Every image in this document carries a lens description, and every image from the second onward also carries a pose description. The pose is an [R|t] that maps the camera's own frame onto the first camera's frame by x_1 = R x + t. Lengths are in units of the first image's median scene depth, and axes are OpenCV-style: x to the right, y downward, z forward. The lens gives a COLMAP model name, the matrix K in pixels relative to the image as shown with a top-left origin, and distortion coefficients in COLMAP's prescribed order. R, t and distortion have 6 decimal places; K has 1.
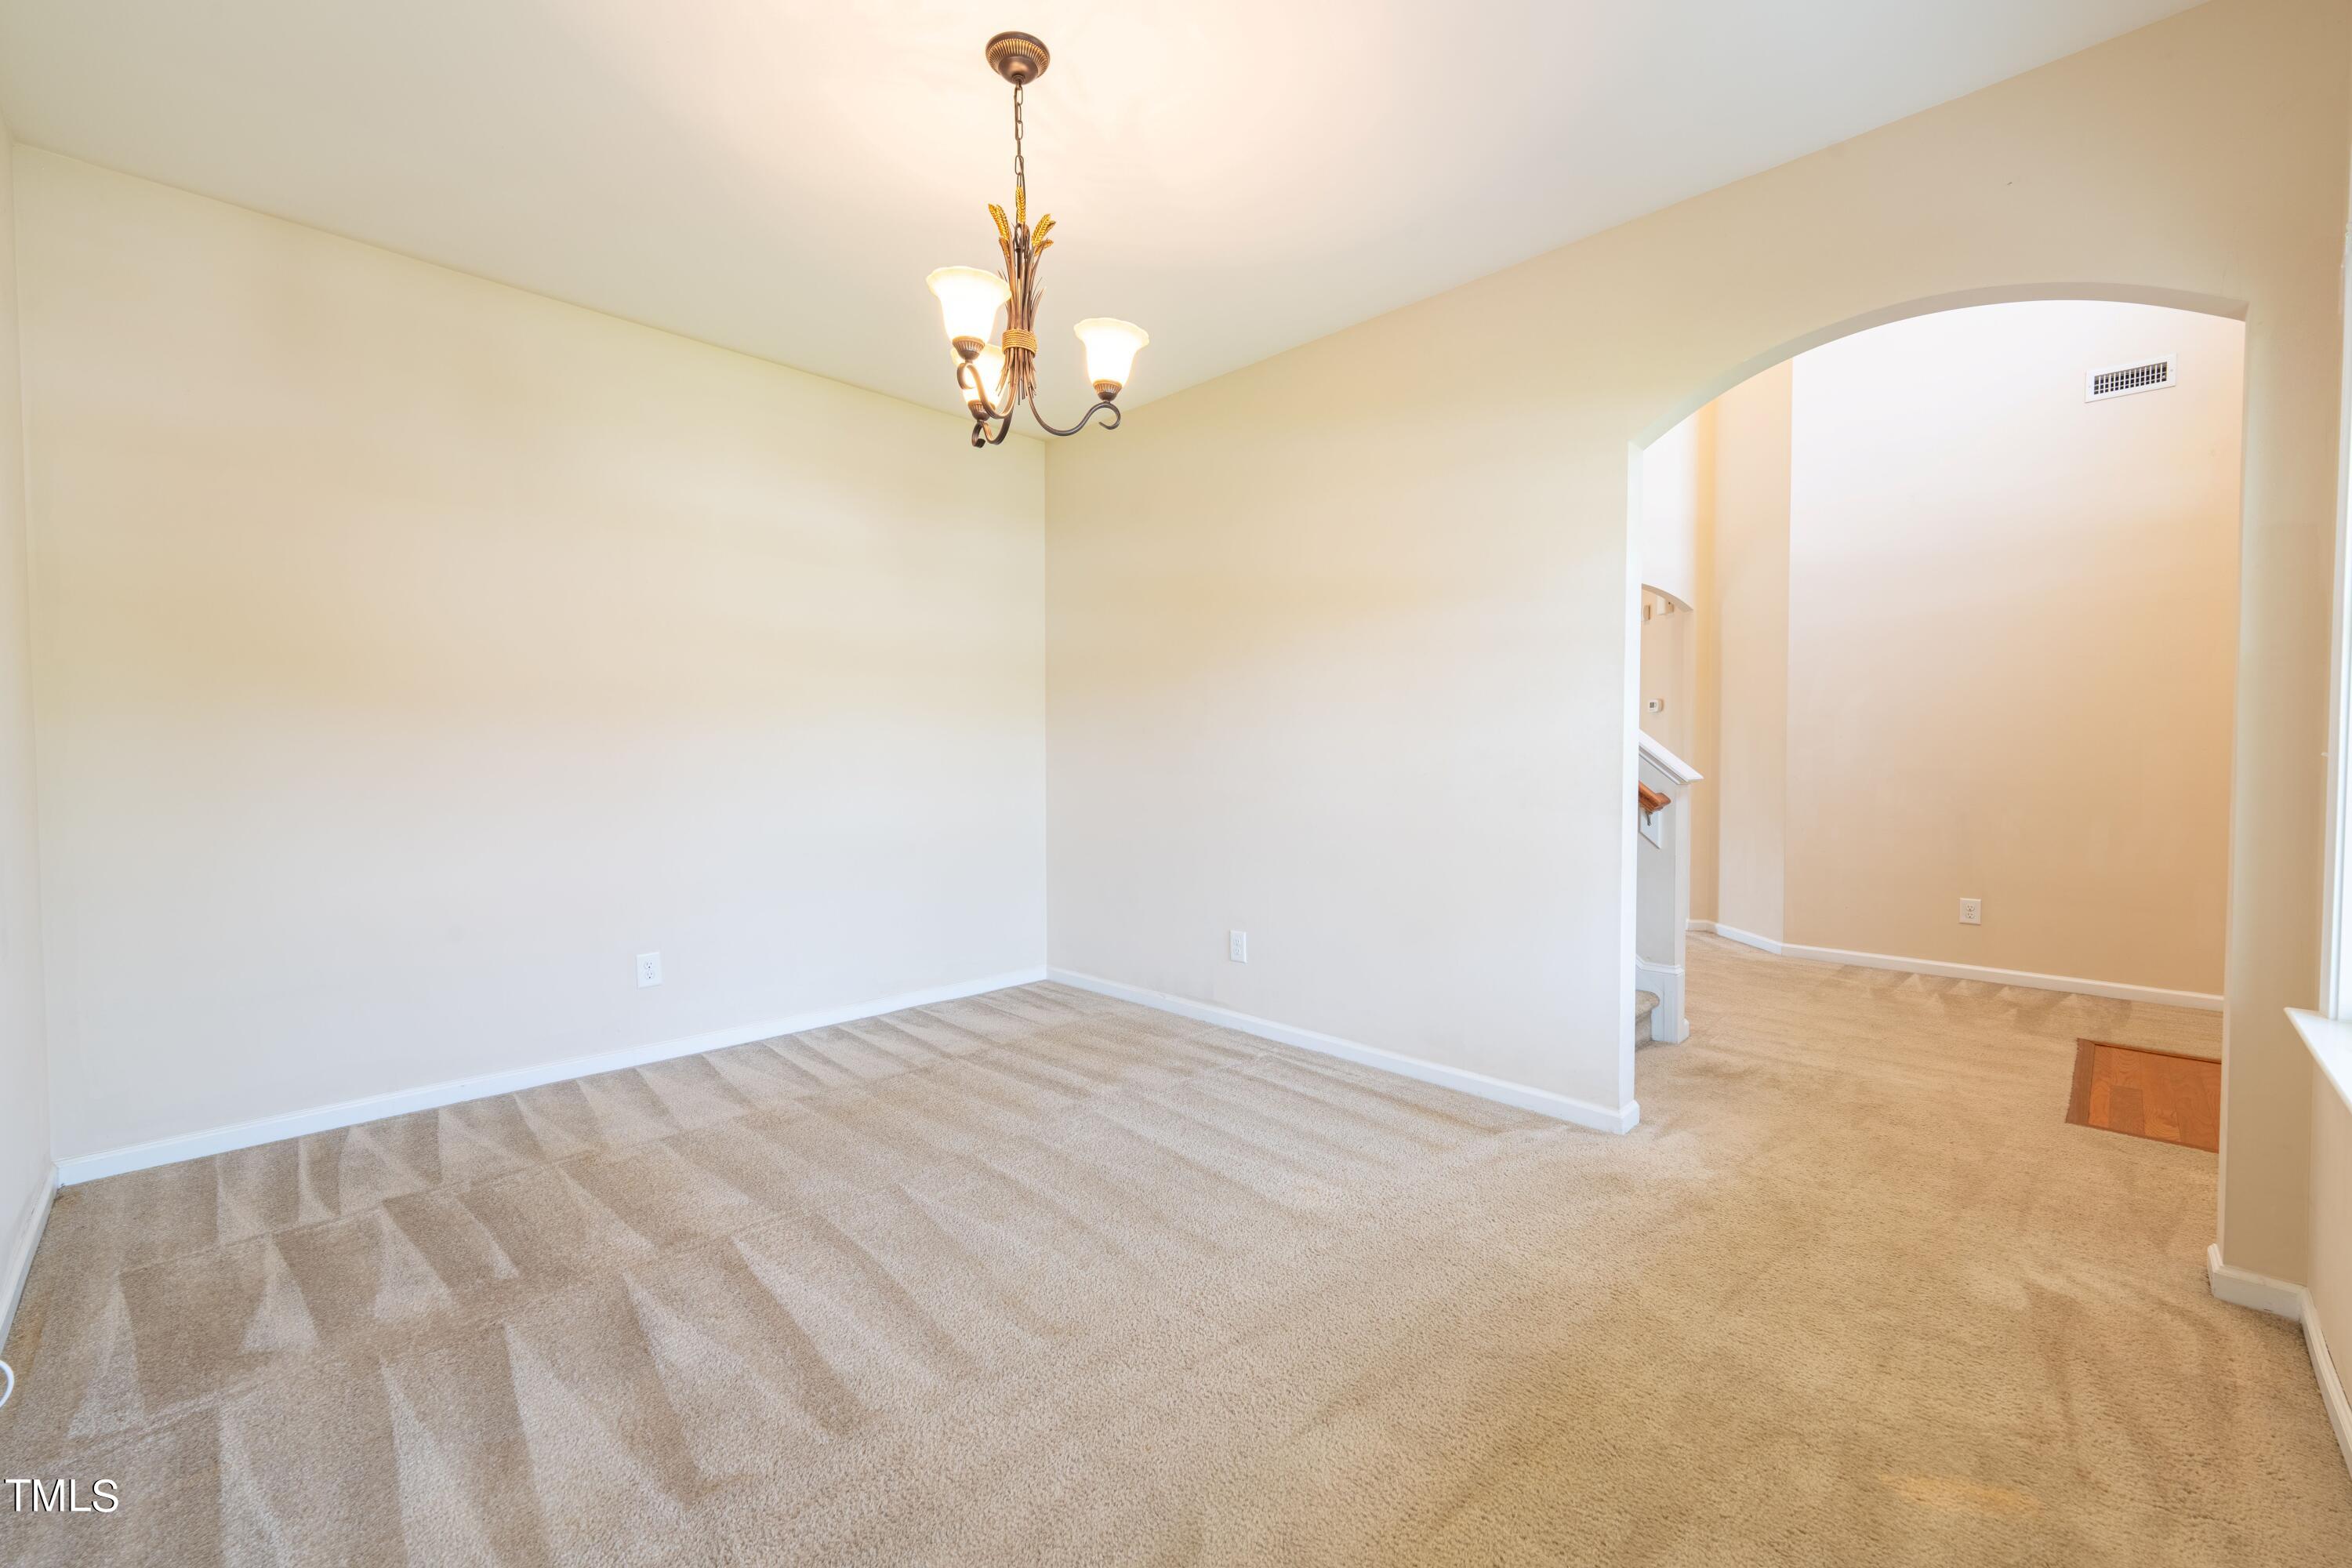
lens RADIAL K [[942.0, 0, 1172.6], [0, 942.0, 781.4], [0, 0, 1]] dist [-0.004067, -0.000320]
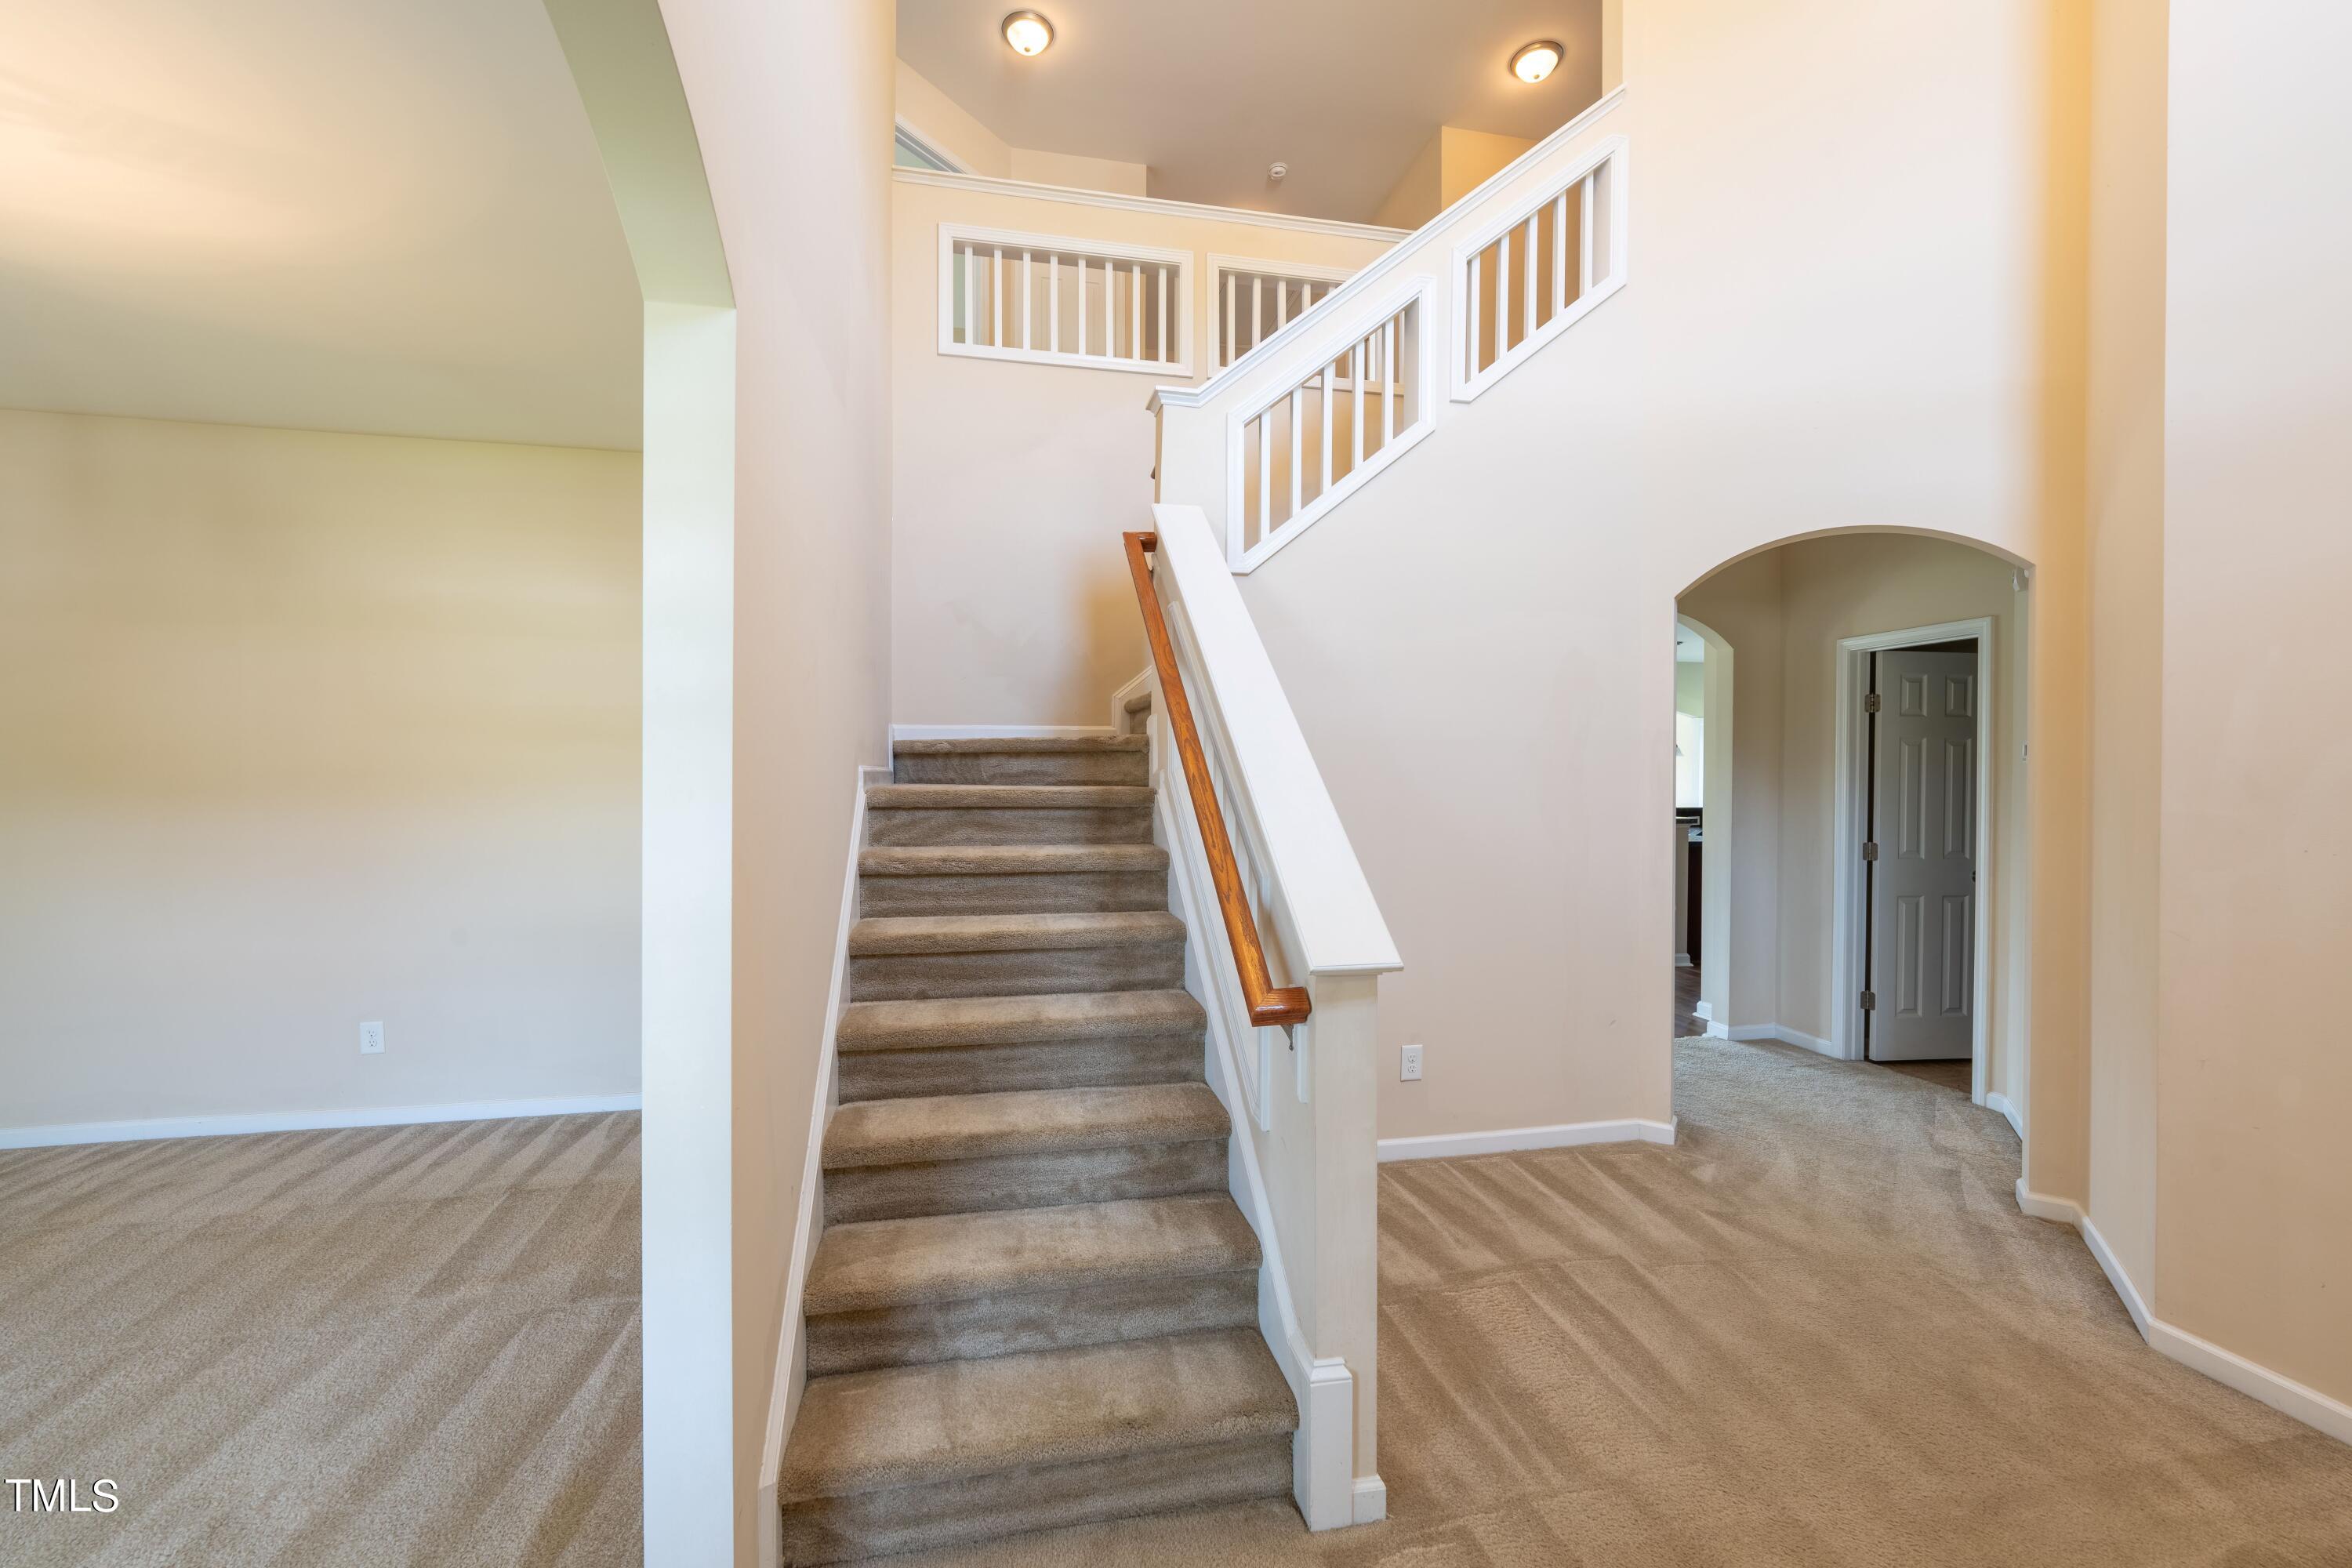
lens RADIAL K [[942.0, 0, 1181.4], [0, 942.0, 783.9], [0, 0, 1]] dist [-0.004067, -0.000320]
pose [[0.838024, 0.010476, -0.545532, 0.809361], [-0.020762, 0.999704, -0.012695, -0.095030], [0.545238, 0.021965, 0.837994, 0.624045]]
